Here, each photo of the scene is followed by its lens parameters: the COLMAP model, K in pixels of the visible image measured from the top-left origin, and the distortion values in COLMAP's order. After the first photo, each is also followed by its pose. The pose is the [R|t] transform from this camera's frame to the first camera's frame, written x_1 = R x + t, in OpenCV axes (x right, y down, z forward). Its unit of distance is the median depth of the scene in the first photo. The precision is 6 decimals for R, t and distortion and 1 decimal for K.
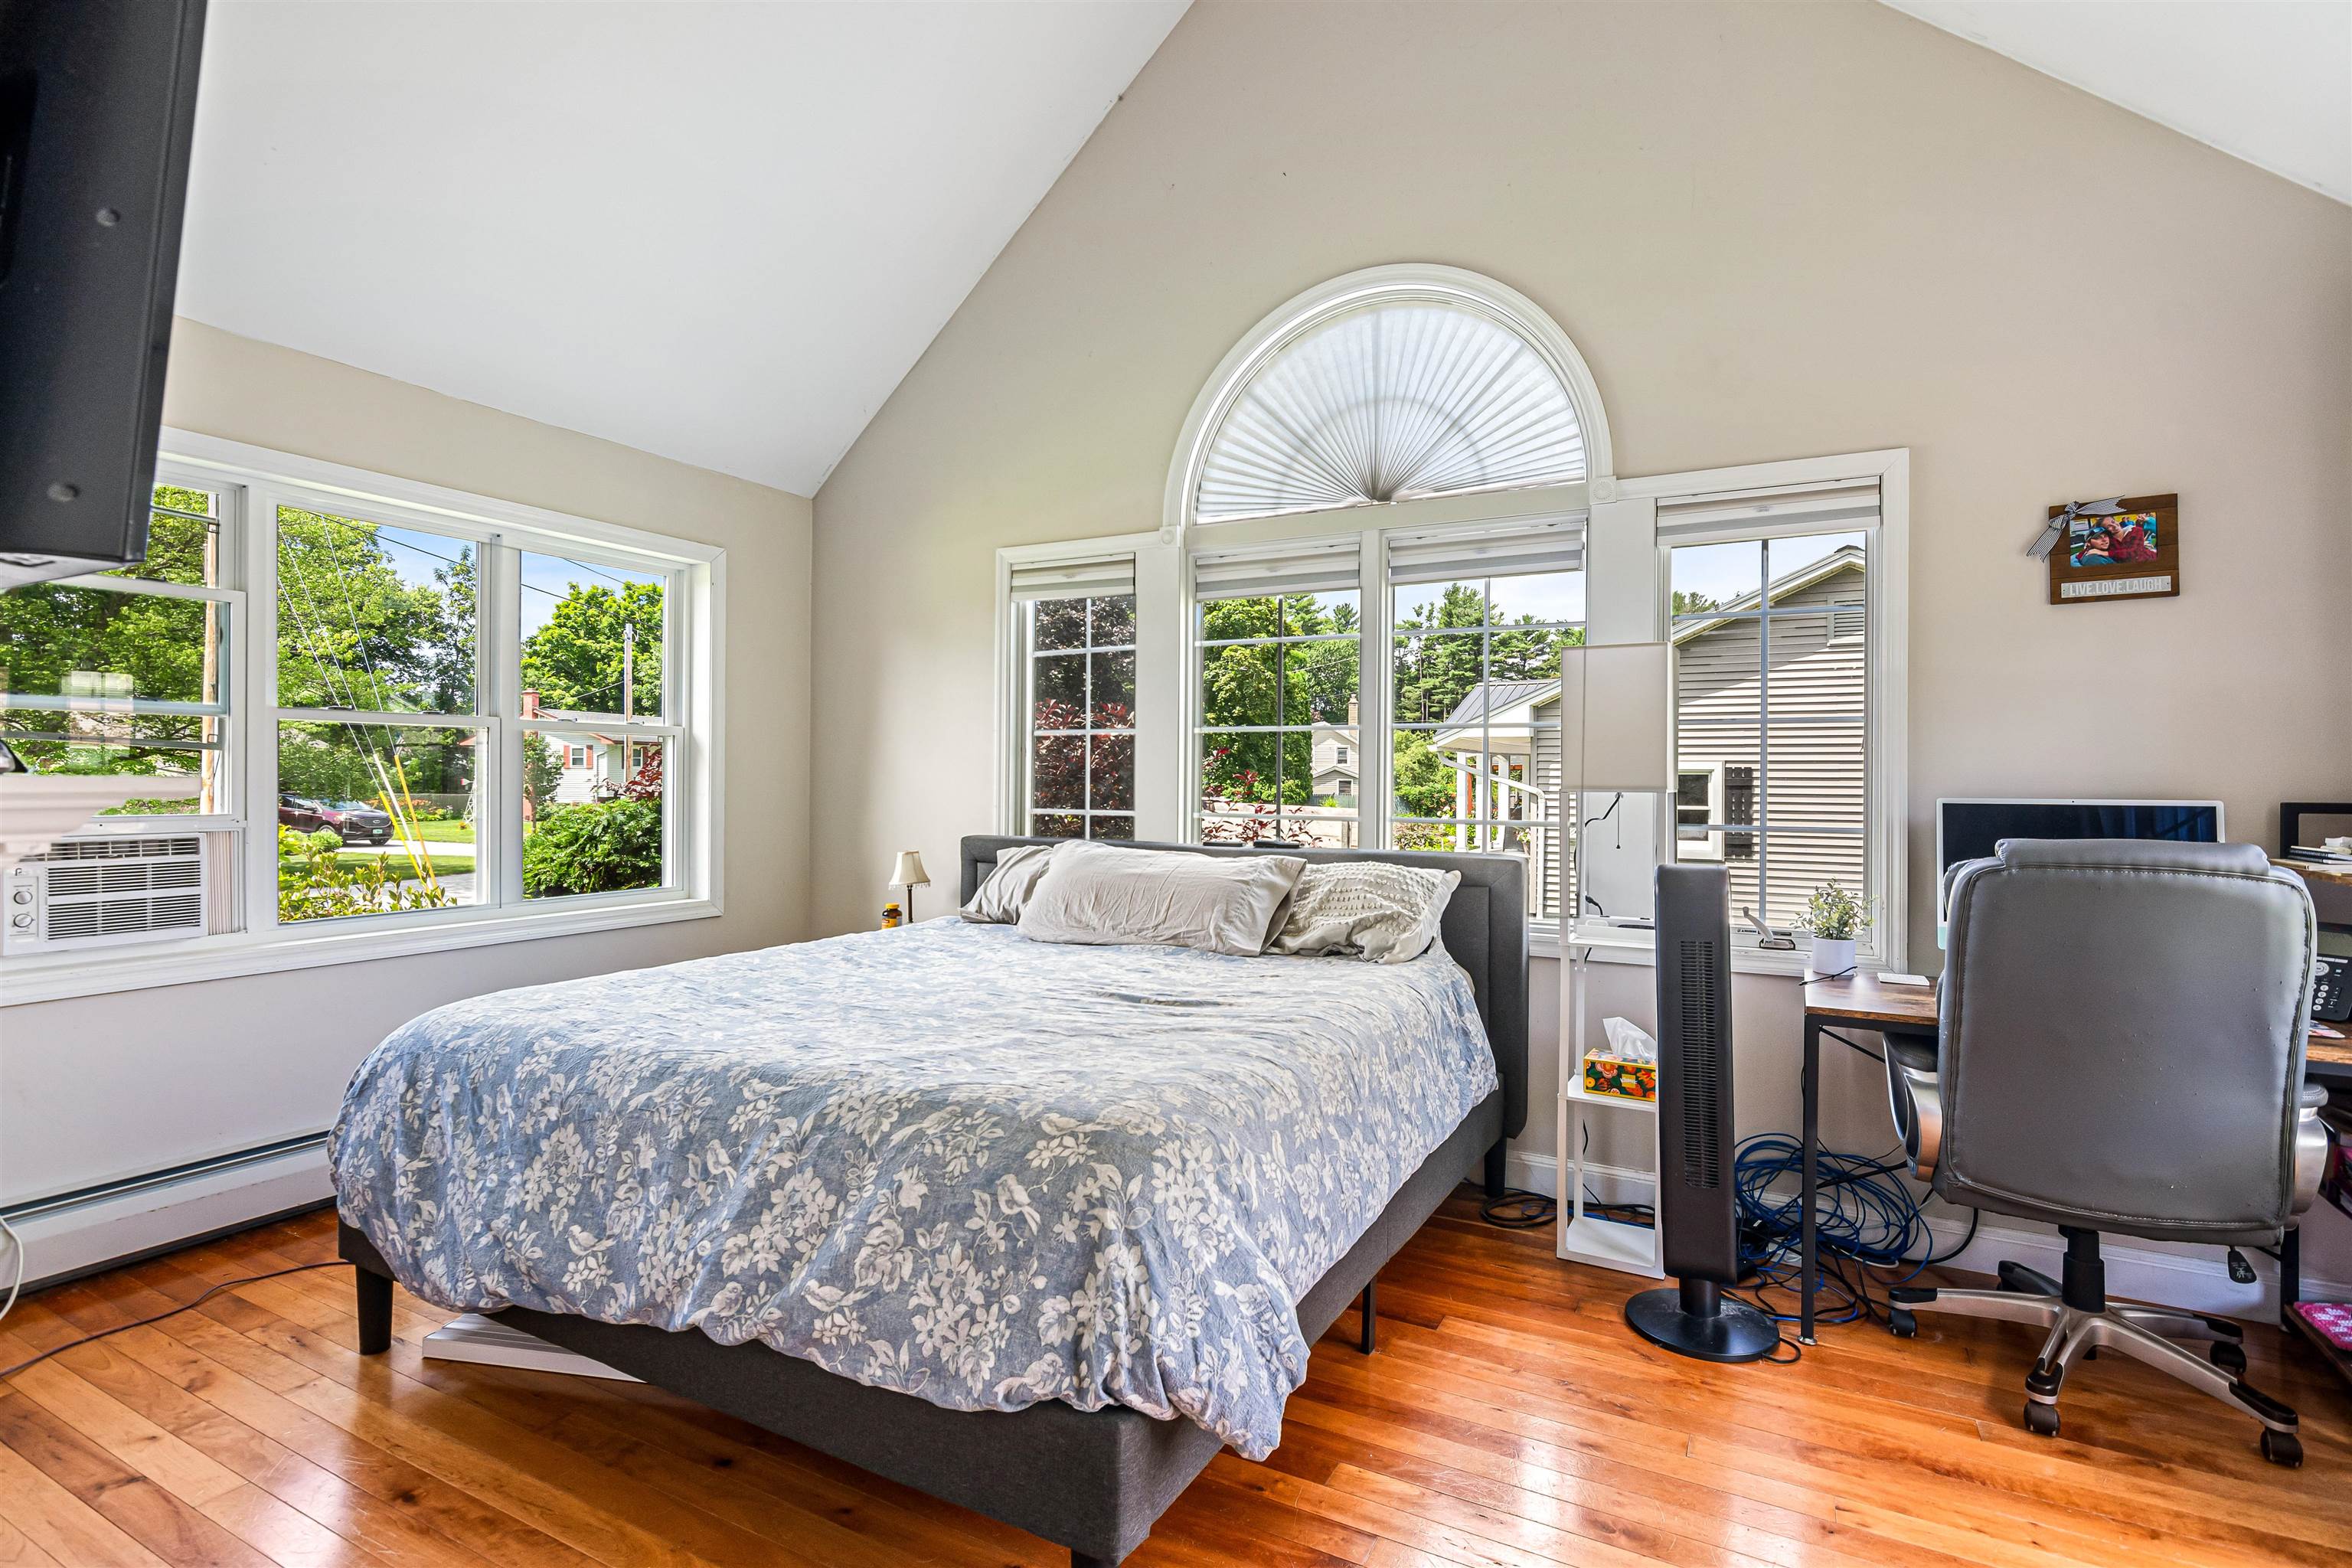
lens RADIAL K [[1133.0, 0, 1166.1], [0, 1133.0, 782.3], [0, 0, 1]] dist [-0.000438, 0.001983]
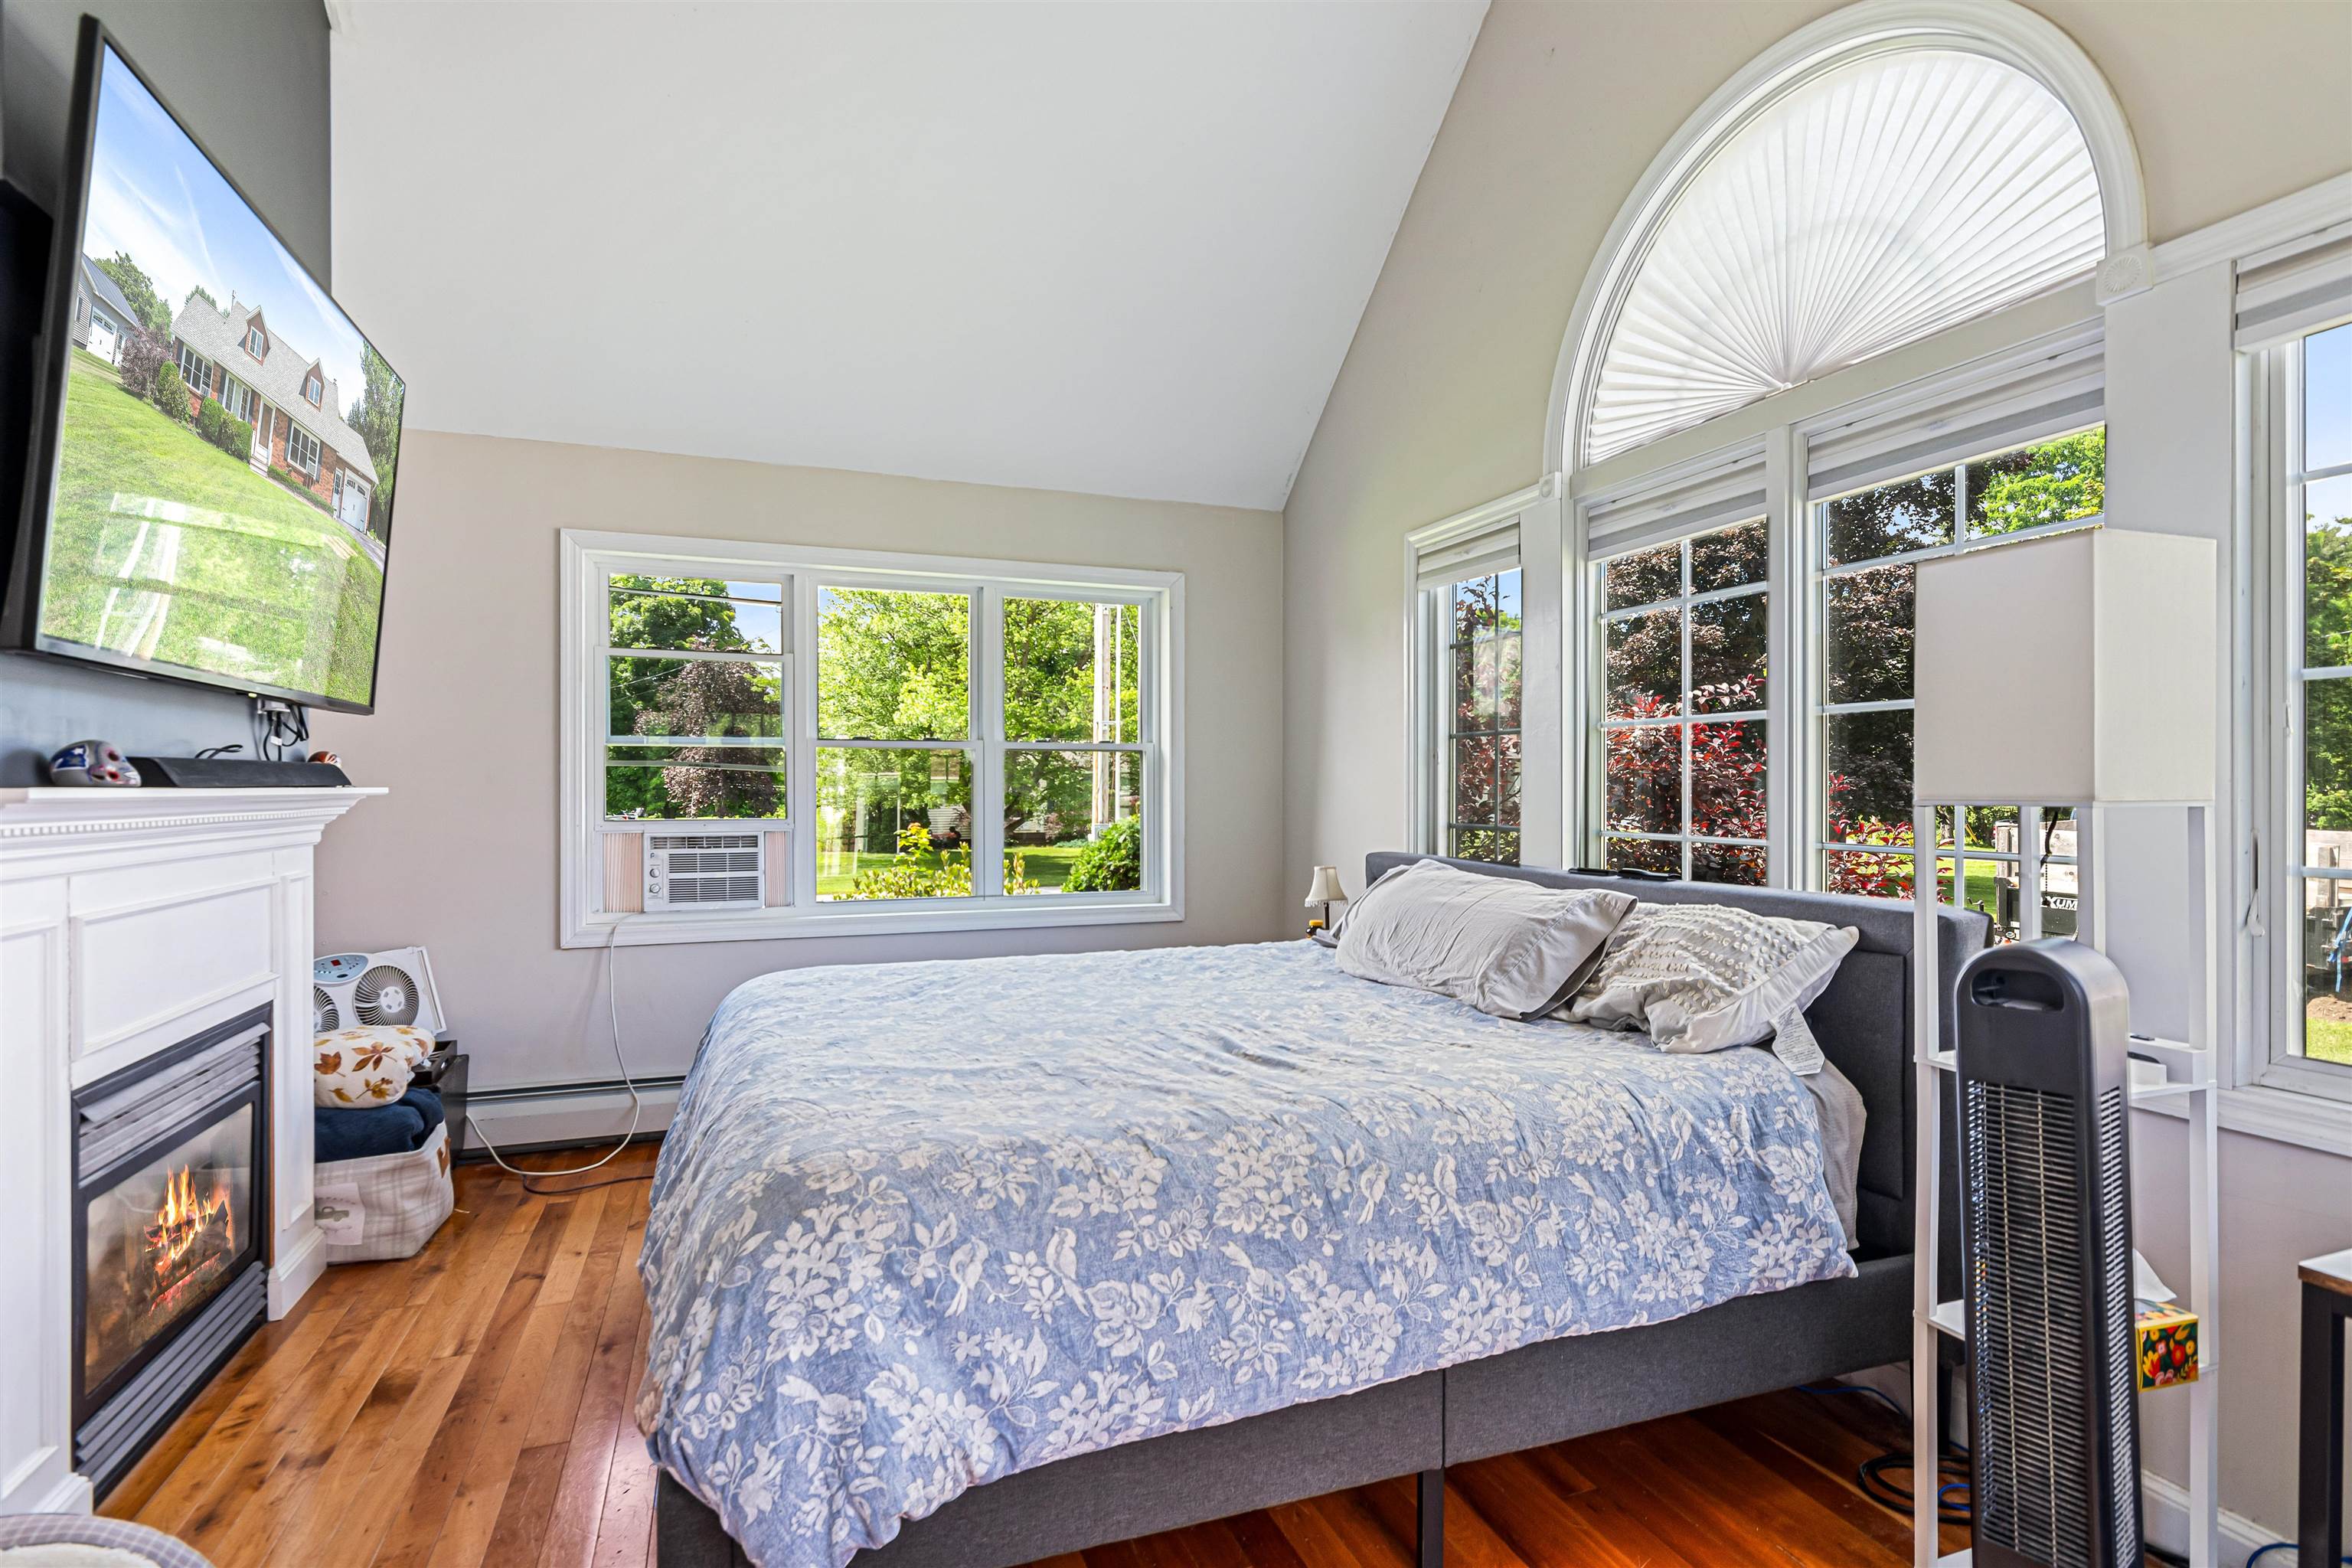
lens RADIAL K [[1136.4, 0, 1181.5], [0, 1136.4, 799.8], [0, 0, 1]] dist [-0.000291, 0.001254]
pose [[0.762044, 0.000429, -0.647525, 0.387254], [0.001512, 0.999996, 0.002443, 0.002747], [0.647523, -0.002841, 0.762040, 0.256095]]
